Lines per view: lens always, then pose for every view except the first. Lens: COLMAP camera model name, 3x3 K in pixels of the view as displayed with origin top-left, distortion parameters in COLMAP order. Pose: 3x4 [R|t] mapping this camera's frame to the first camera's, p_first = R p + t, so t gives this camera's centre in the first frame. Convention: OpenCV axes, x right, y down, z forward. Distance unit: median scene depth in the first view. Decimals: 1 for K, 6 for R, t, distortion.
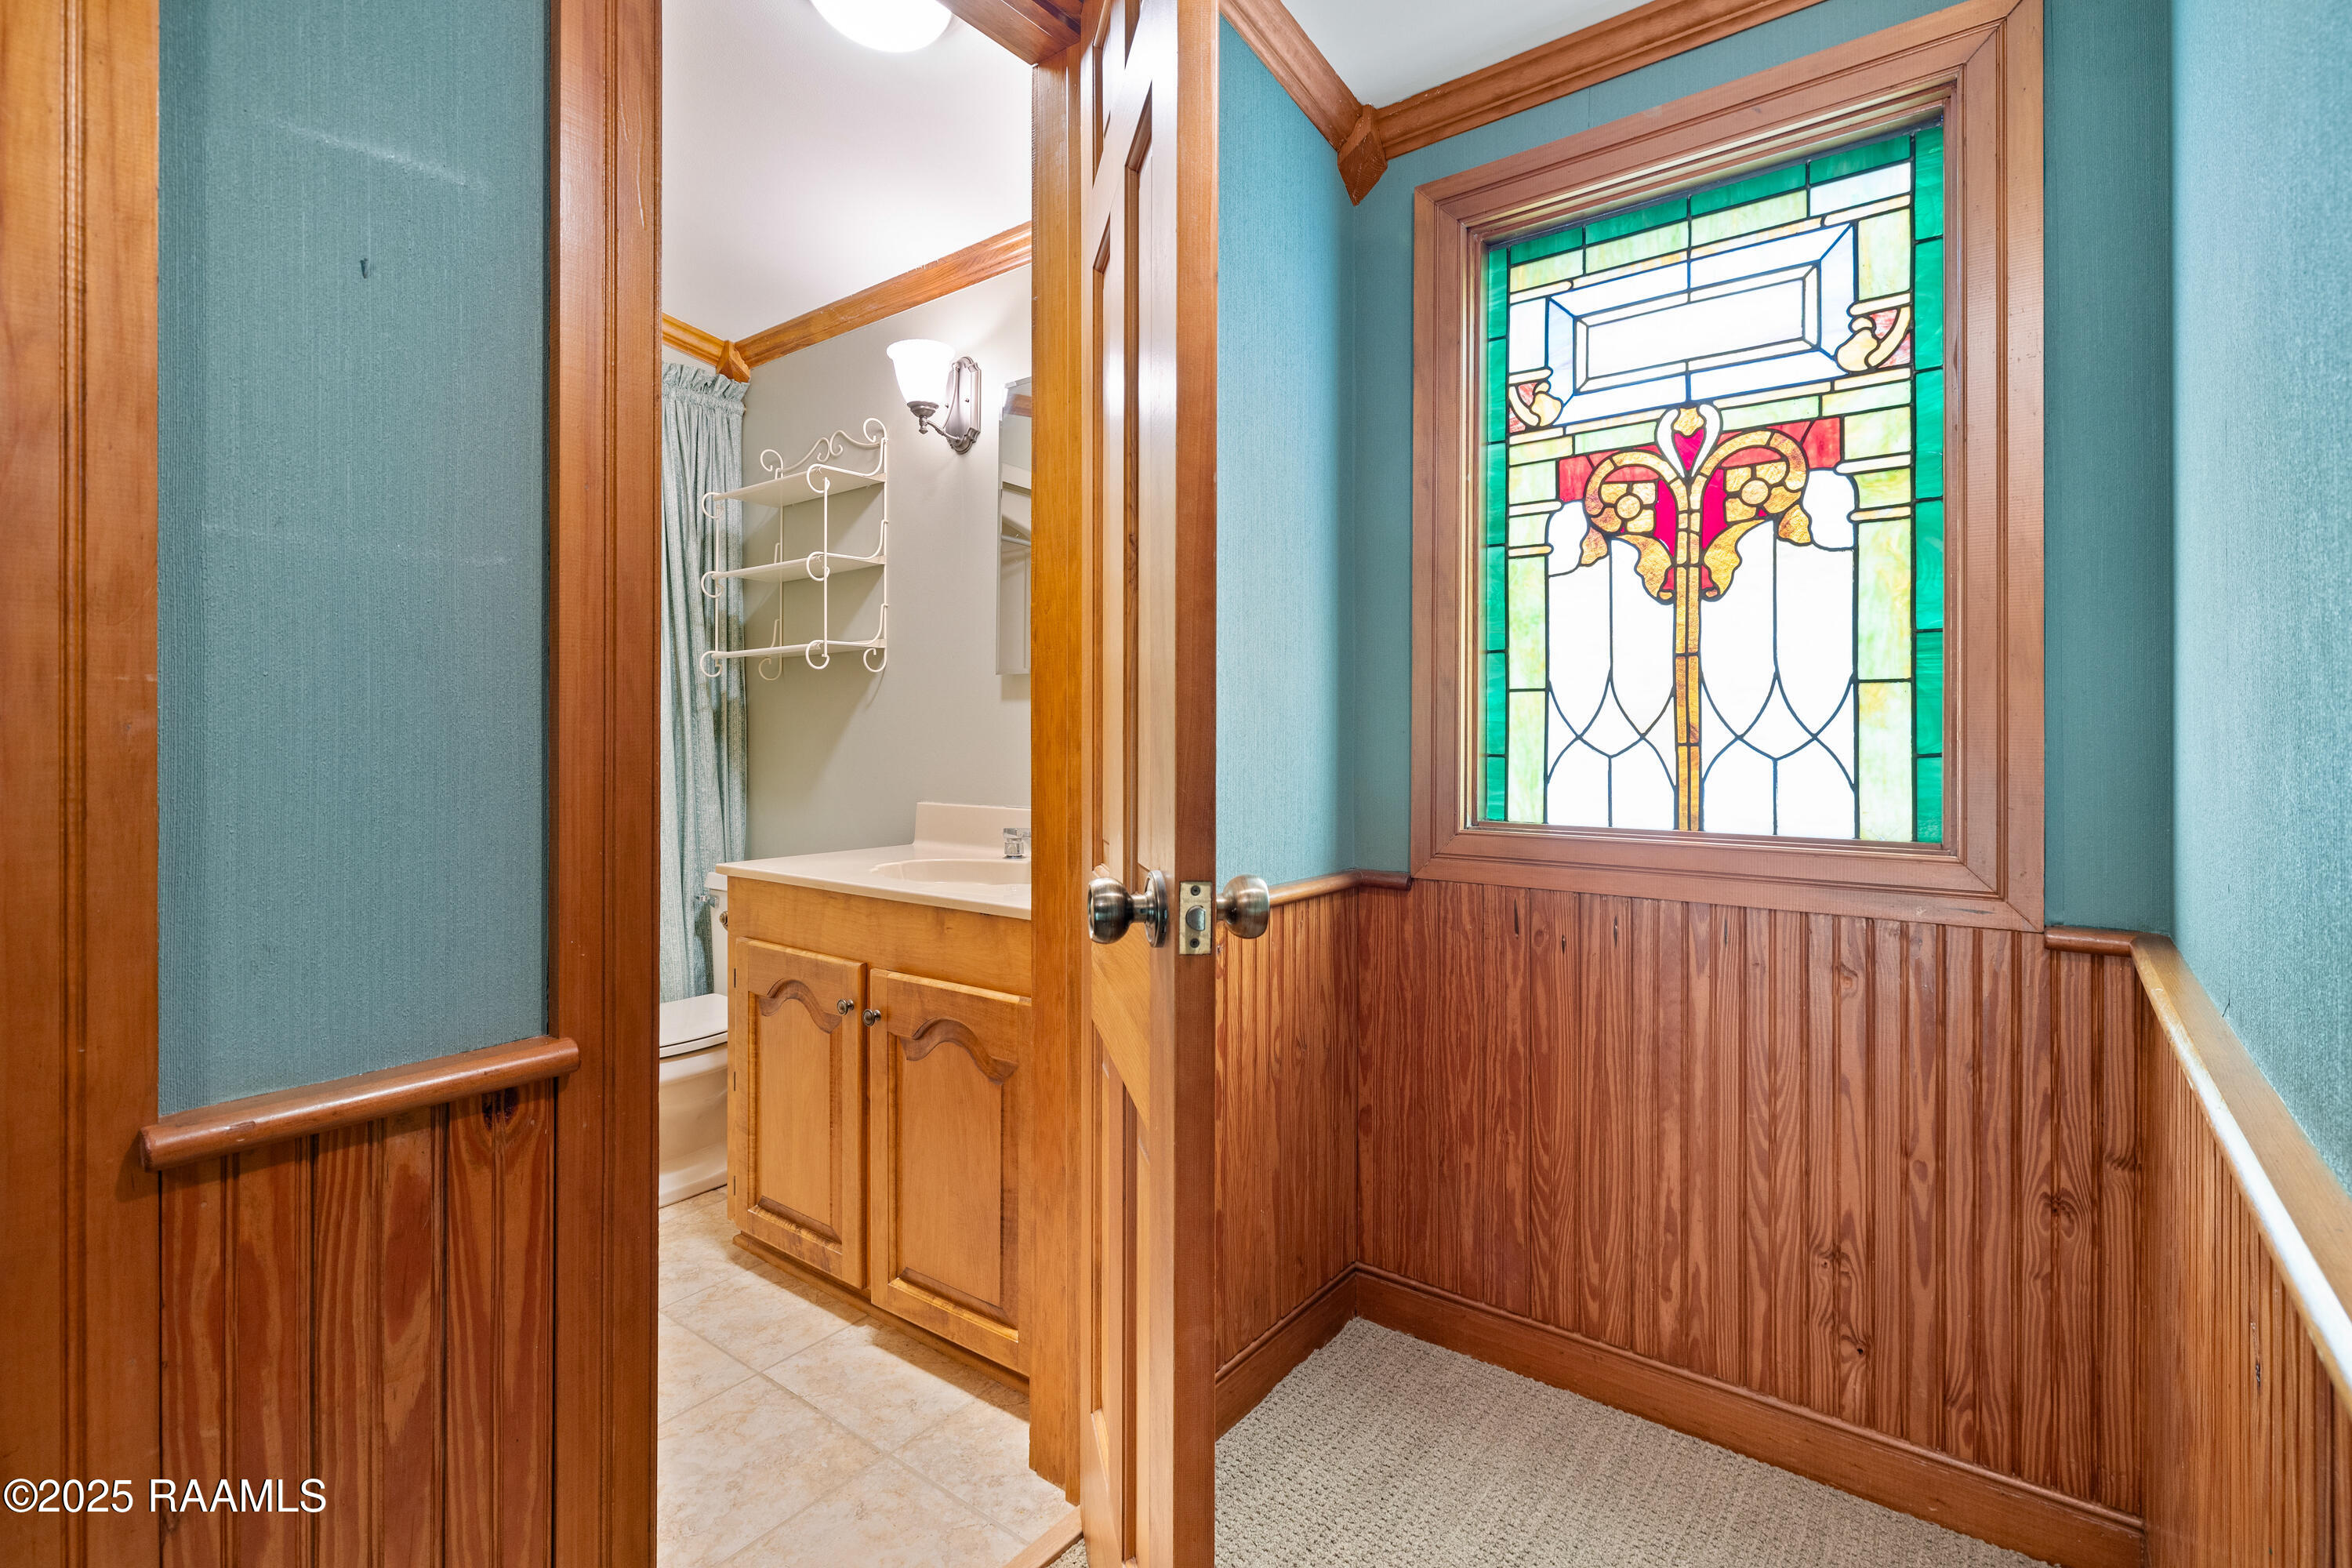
lens RADIAL K [[1081.3, 0, 1179.1], [0, 1081.3, 728.7], [0, 0, 1]] dist [-0.000734, -0.000104]
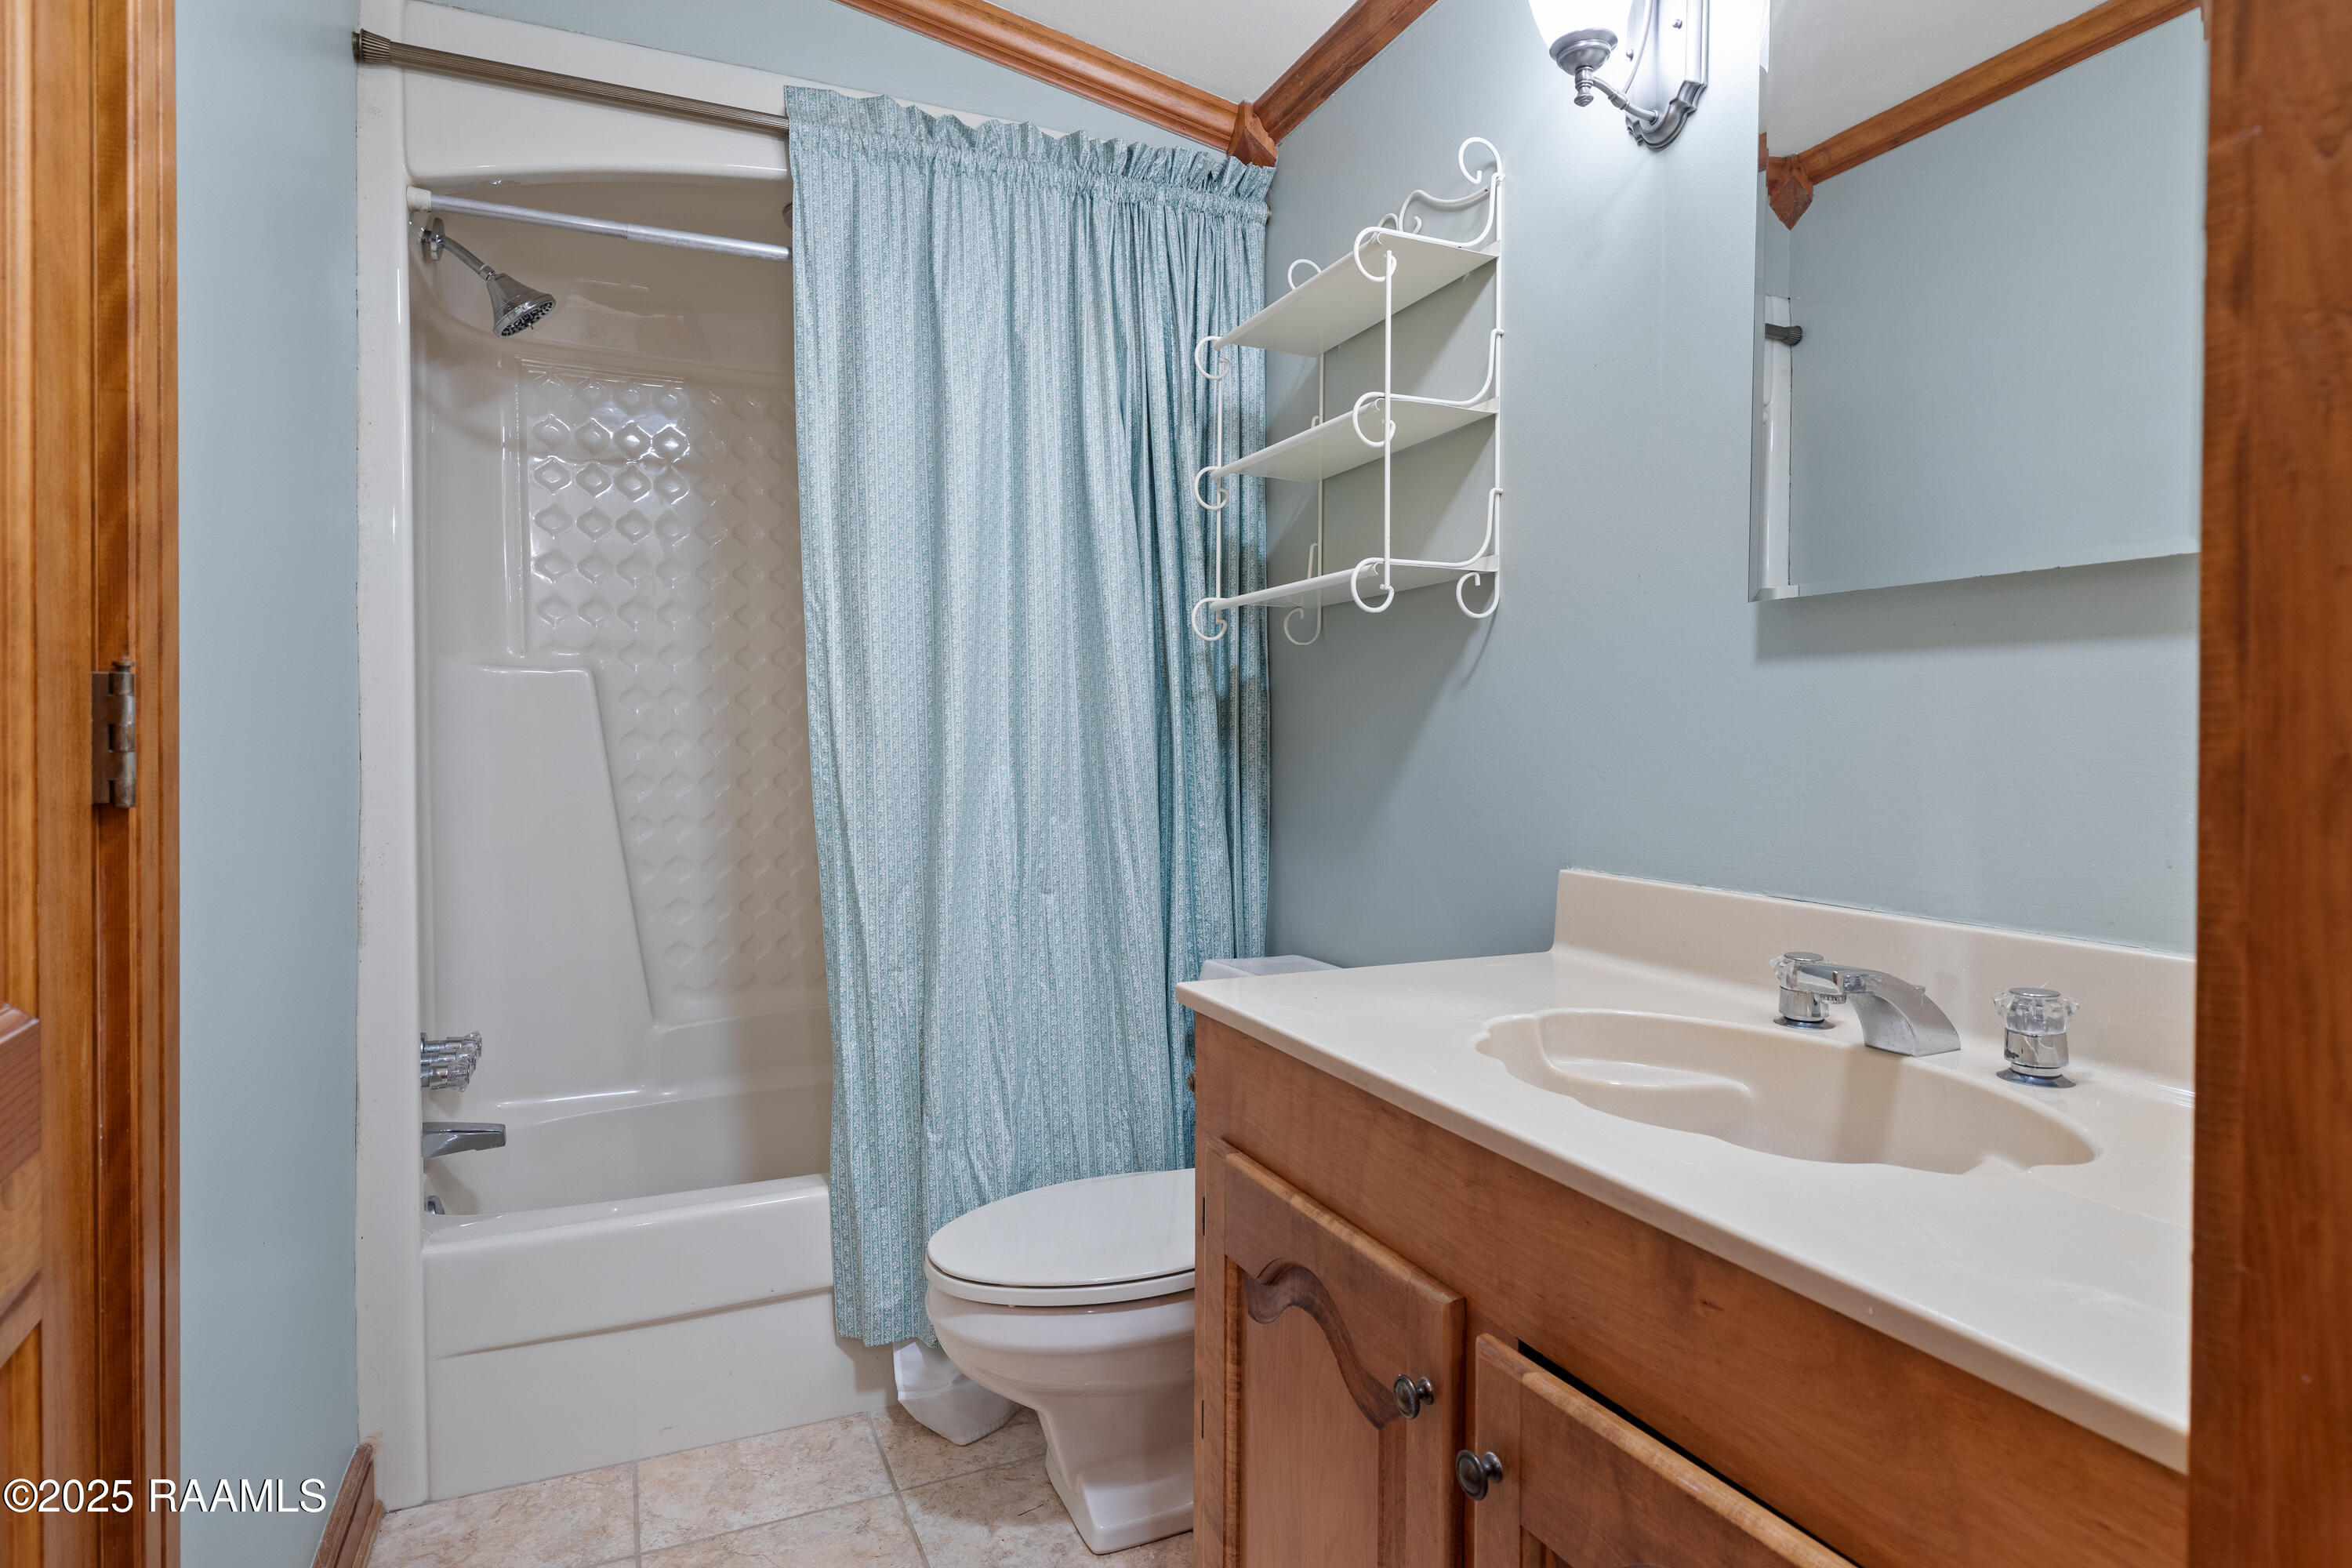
lens RADIAL K [[1264.5, 0, 1174.0], [0, 1264.5, 744.4], [0, 0, 1]] dist [-0.001672, -0.000369]
pose [[0.878392, 0.007569, -0.477880, -0.114088], [-0.003693, 0.999952, 0.009051, 0.004216], [0.477926, -0.006186, 0.878378, 0.379641]]
